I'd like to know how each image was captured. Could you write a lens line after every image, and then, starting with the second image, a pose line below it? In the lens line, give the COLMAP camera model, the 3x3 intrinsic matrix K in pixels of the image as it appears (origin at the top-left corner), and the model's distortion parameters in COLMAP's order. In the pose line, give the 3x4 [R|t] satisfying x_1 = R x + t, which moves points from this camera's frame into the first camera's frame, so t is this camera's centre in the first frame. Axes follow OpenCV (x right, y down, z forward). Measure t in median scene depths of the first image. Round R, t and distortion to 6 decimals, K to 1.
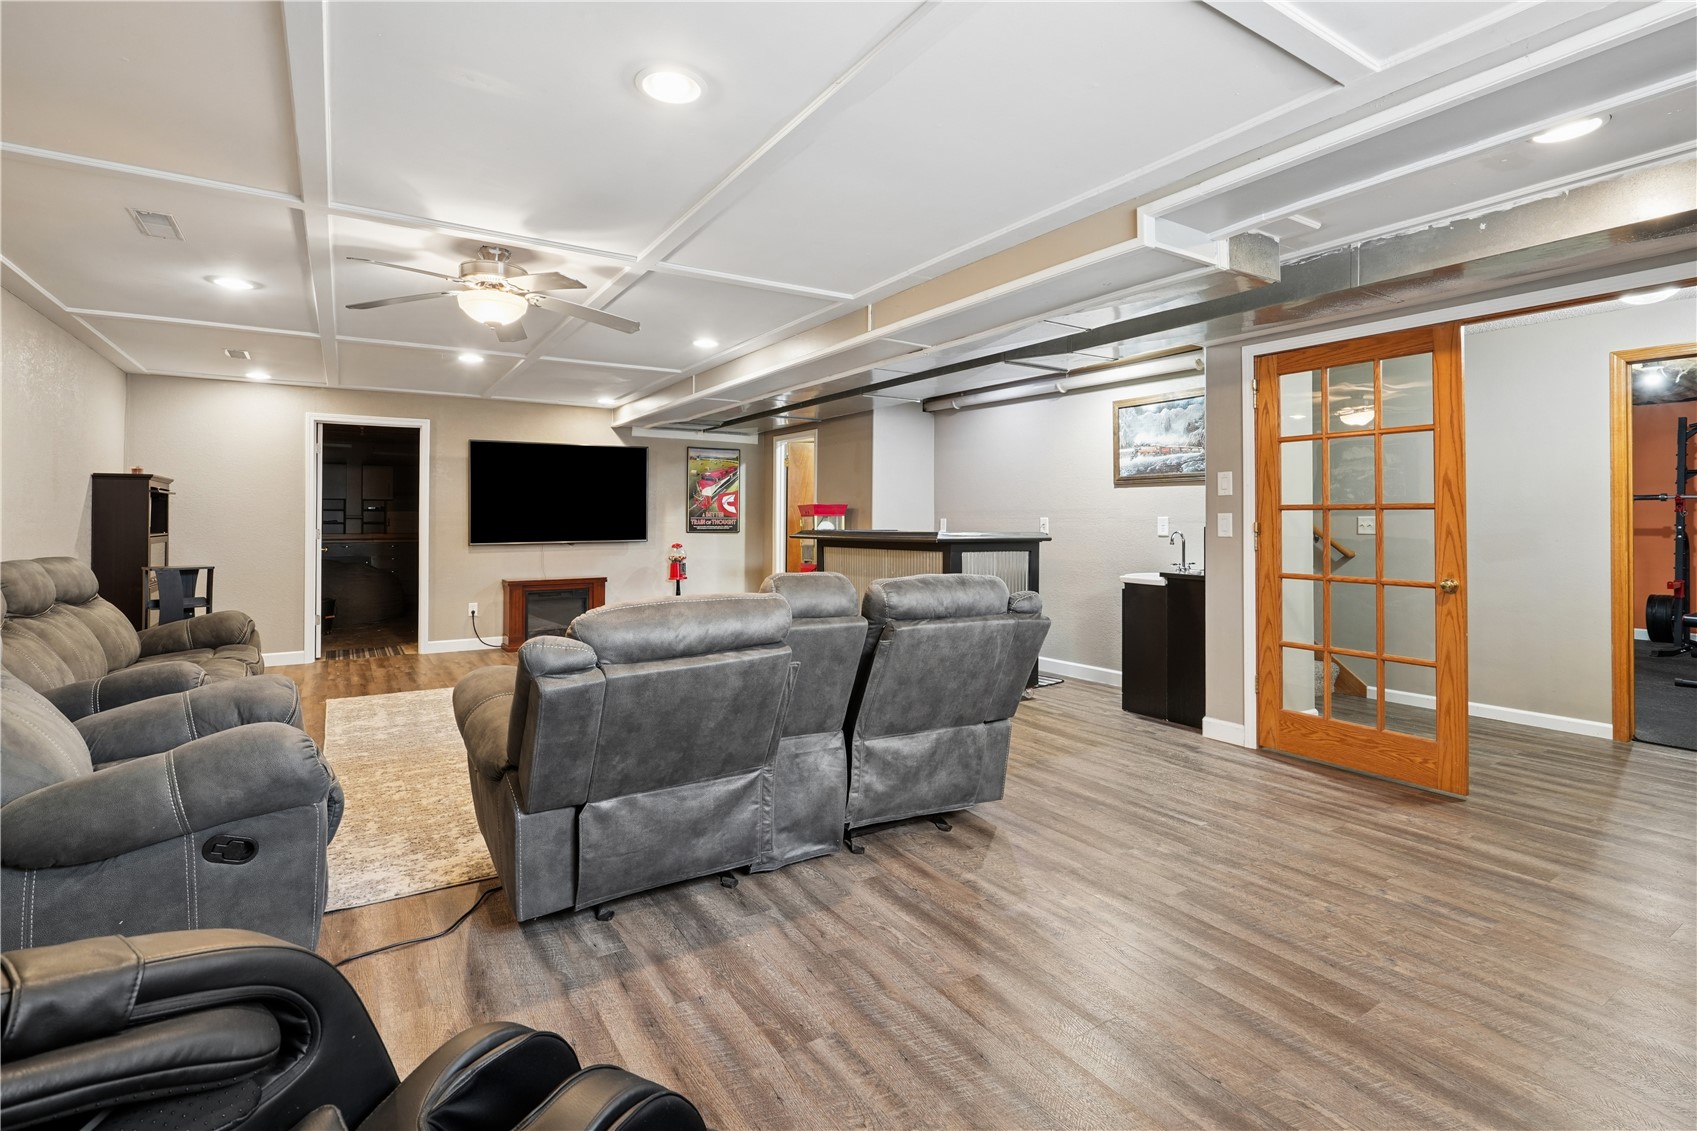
lens RADIAL K [[788.5, 0, 829.6], [0, 788.5, 527.3], [0, 0, 1]] dist [-0.010905, 0.002430]
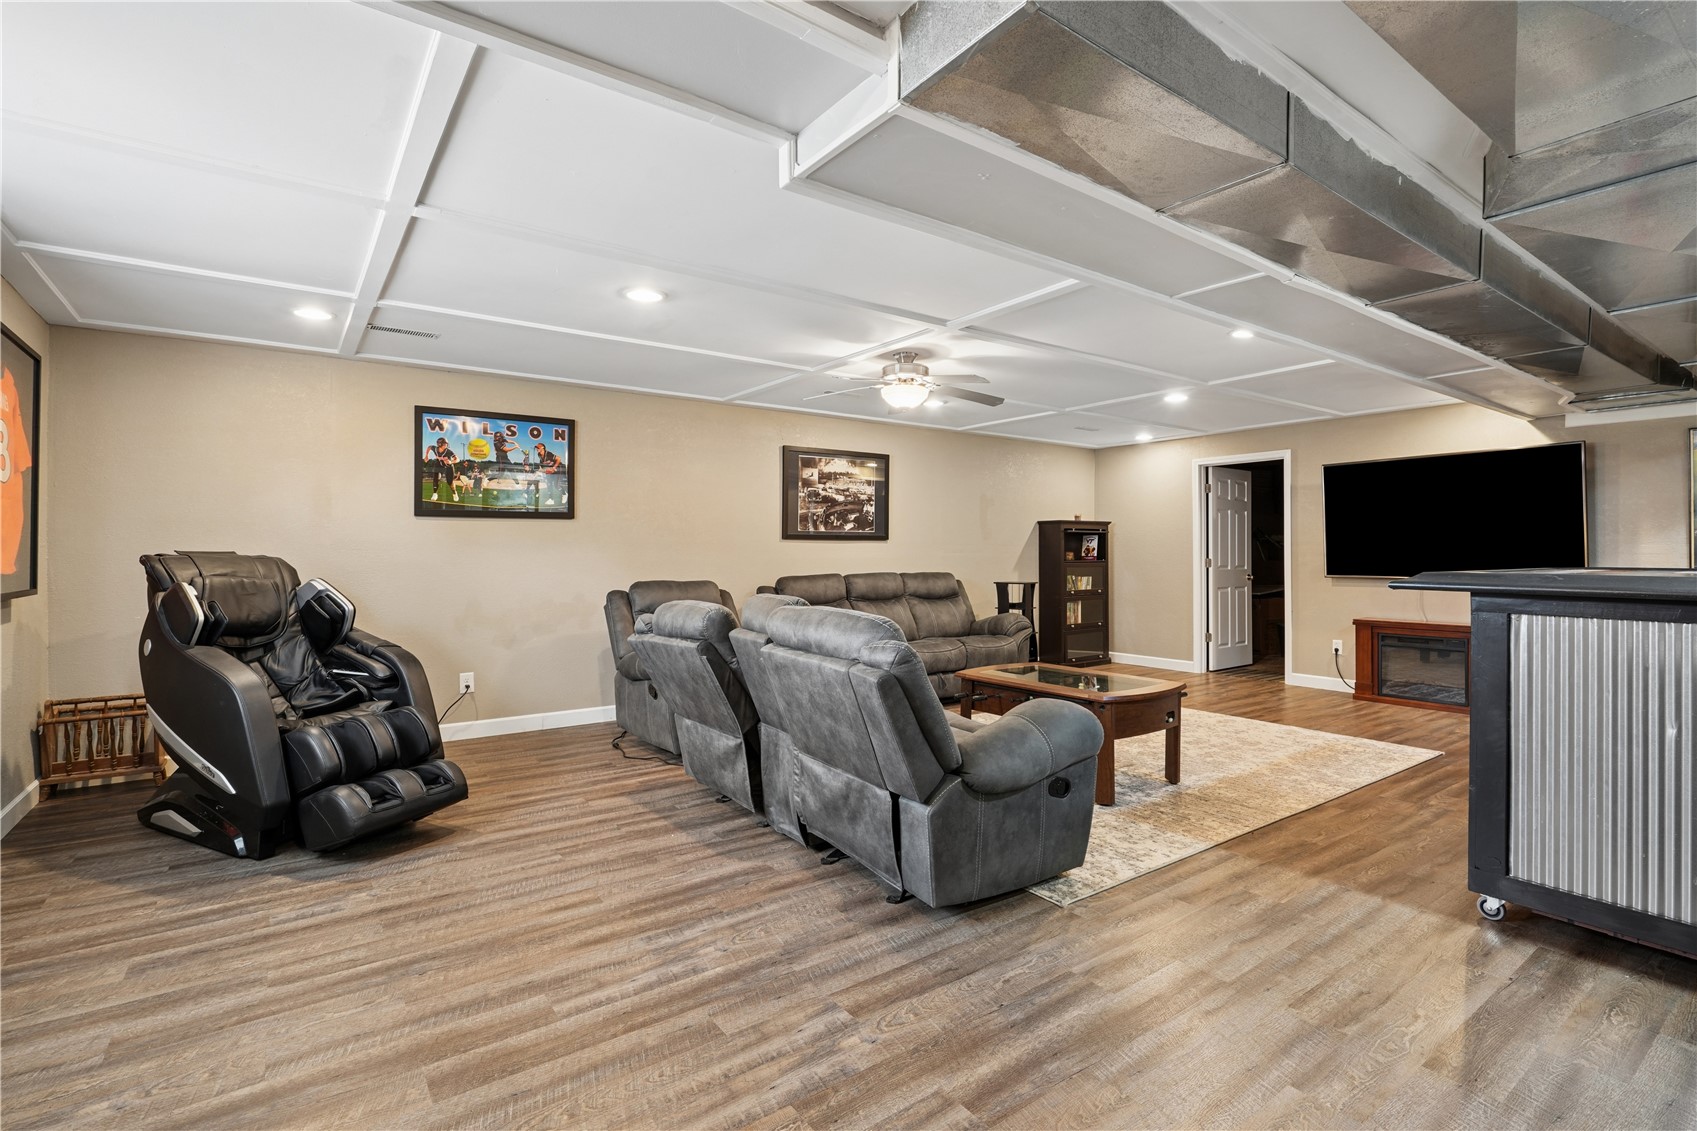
lens RADIAL K [[788.5, 0, 851.9], [0, 788.5, 551.6], [0, 0, 1]] dist [-0.010905, 0.002430]
pose [[0.068554, -0.003055, -0.997643, 0.929653], [-0.005669, 0.999978, -0.003451, -0.002870], [0.997631, 0.005892, 0.068536, 0.811316]]
